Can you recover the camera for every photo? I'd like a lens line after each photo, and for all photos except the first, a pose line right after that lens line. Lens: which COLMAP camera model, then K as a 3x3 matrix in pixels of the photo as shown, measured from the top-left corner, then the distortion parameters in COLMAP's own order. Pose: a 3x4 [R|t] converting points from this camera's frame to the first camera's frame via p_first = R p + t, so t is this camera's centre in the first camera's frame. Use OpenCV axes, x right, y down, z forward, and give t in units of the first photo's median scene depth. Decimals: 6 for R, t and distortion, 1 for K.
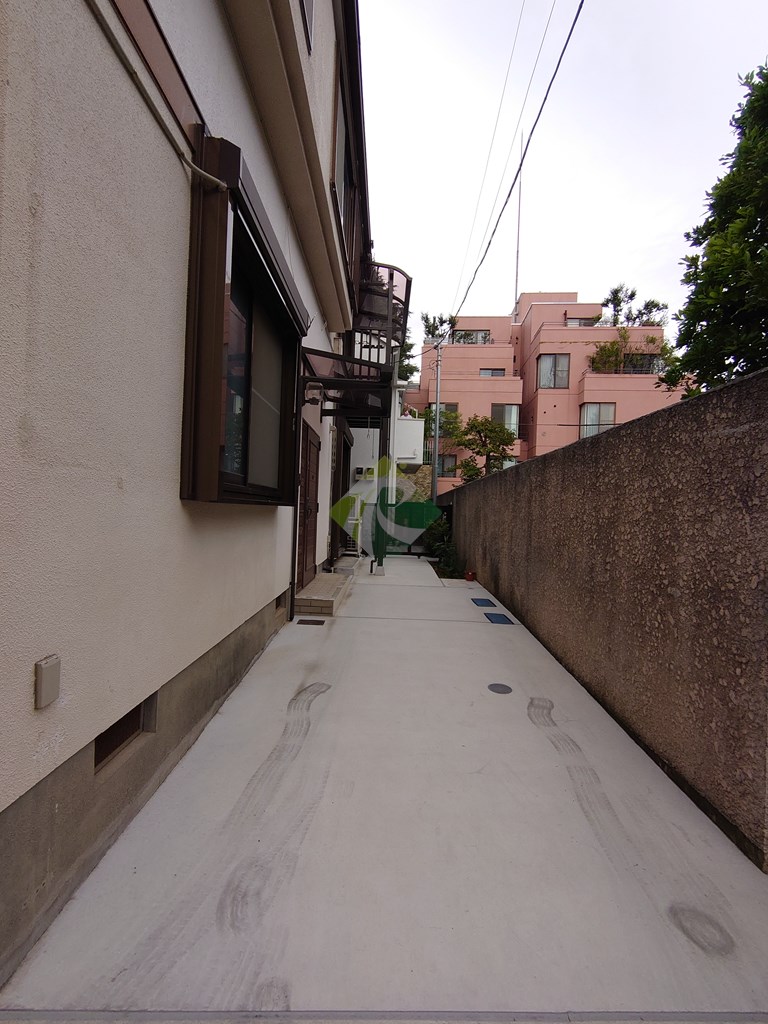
lens RADIAL K [[440.3, 0, 387.5], [0, 440.3, 509.8], [0, 0, 1]] dist [0.004022, -0.003258]
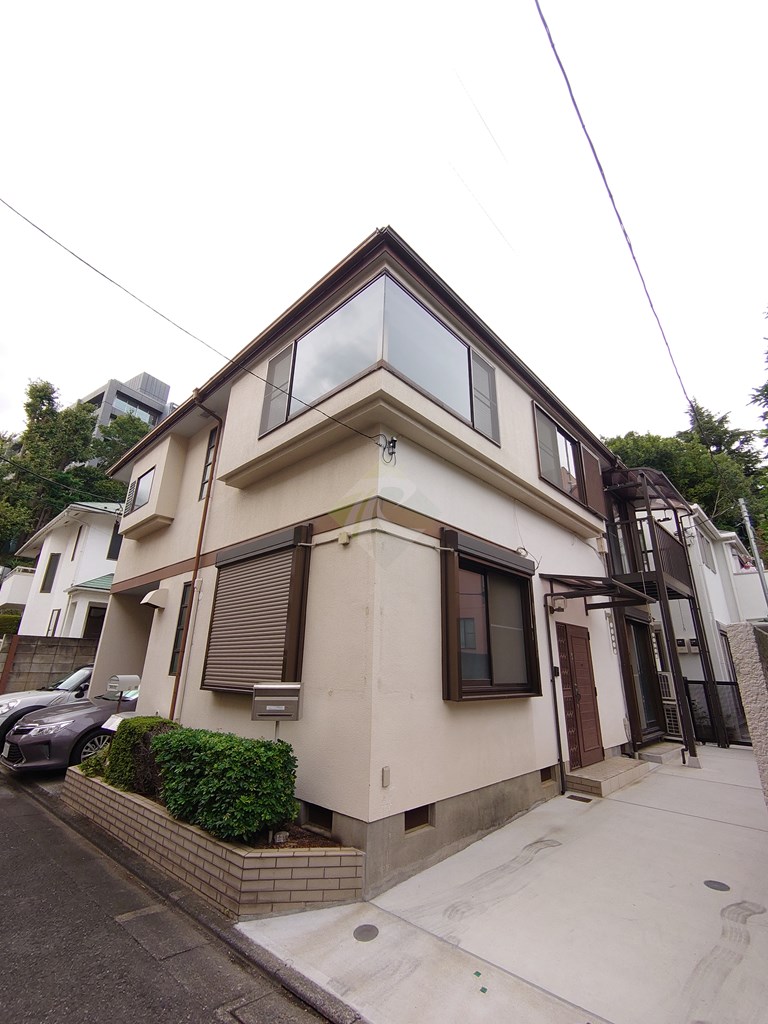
lens RADIAL K [[440.3, 0, 387.4], [0, 440.3, 512.2], [0, 0, 1]] dist [0.004022, -0.003258]
pose [[0.726262, -0.243277, -0.642930, 0.611133], [0.003722, 0.936661, -0.350217, -0.086391], [0.687408, 0.251956, 0.681167, -0.561105]]
